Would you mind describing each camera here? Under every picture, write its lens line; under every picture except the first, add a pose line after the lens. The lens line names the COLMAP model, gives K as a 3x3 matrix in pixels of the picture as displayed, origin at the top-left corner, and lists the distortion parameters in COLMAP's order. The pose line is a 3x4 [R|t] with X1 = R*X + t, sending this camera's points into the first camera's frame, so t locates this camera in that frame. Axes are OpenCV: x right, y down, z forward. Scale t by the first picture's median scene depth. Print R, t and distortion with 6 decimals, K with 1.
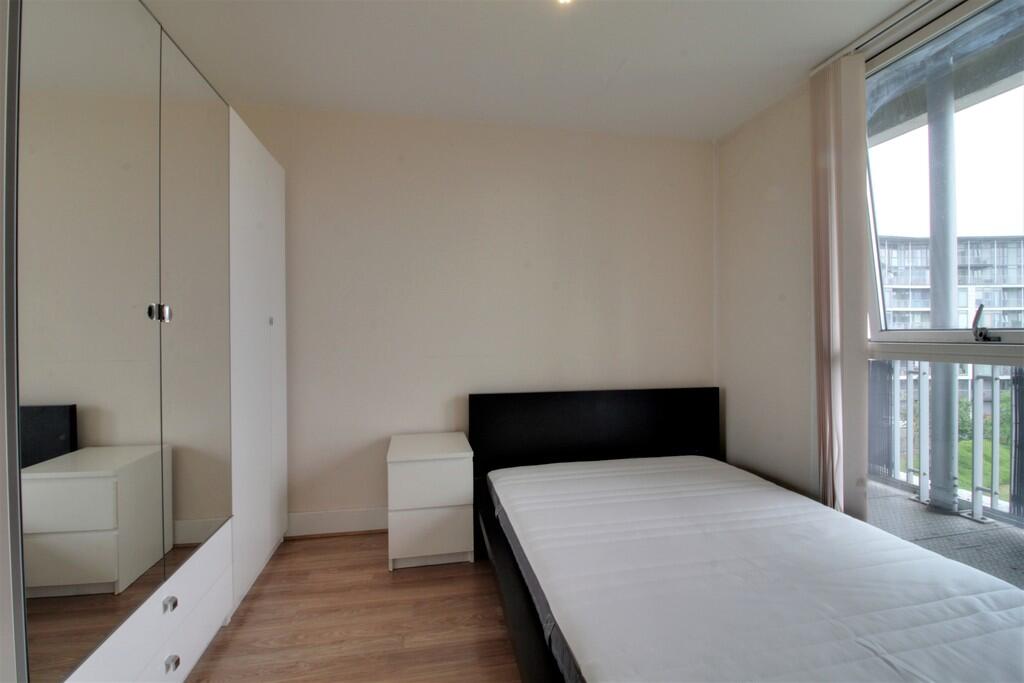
lens RADIAL K [[473.1, 0, 509.6], [0, 473.1, 335.5], [0, 0, 1]] dist [-0.003880, -0.010198]
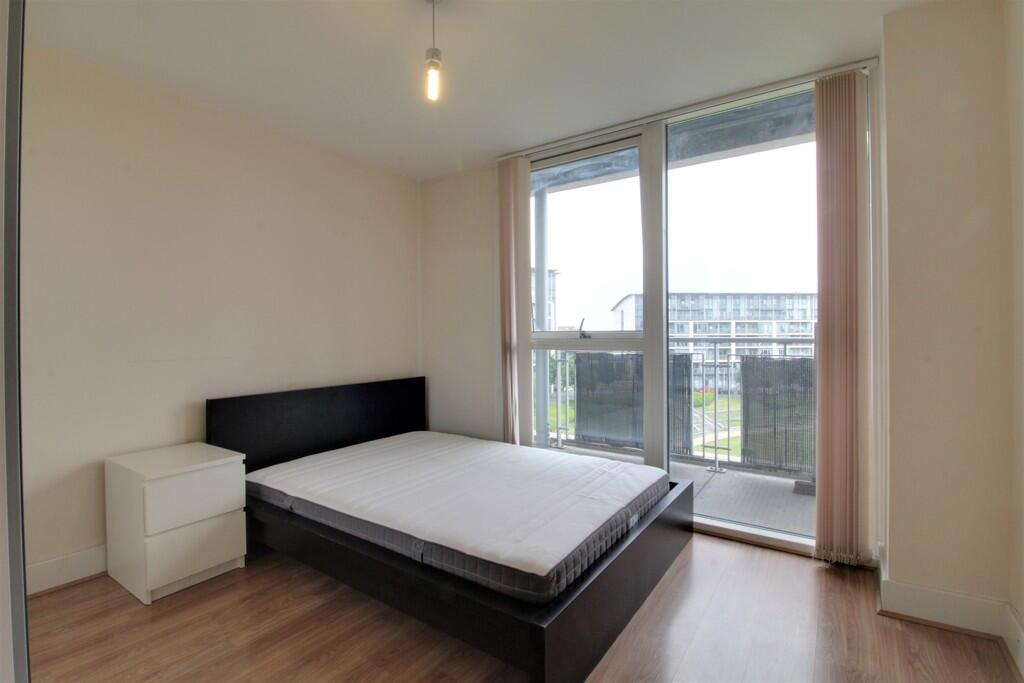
lens RADIAL K [[473.1, 0, 517.6], [0, 473.1, 332.4], [0, 0, 1]] dist [-0.003880, -0.010198]
pose [[0.705928, 0.002073, 0.708280, -0.380431], [0.002512, 0.999982, -0.005430, -0.000306], [-0.708279, 0.005612, 0.705910, -0.099281]]
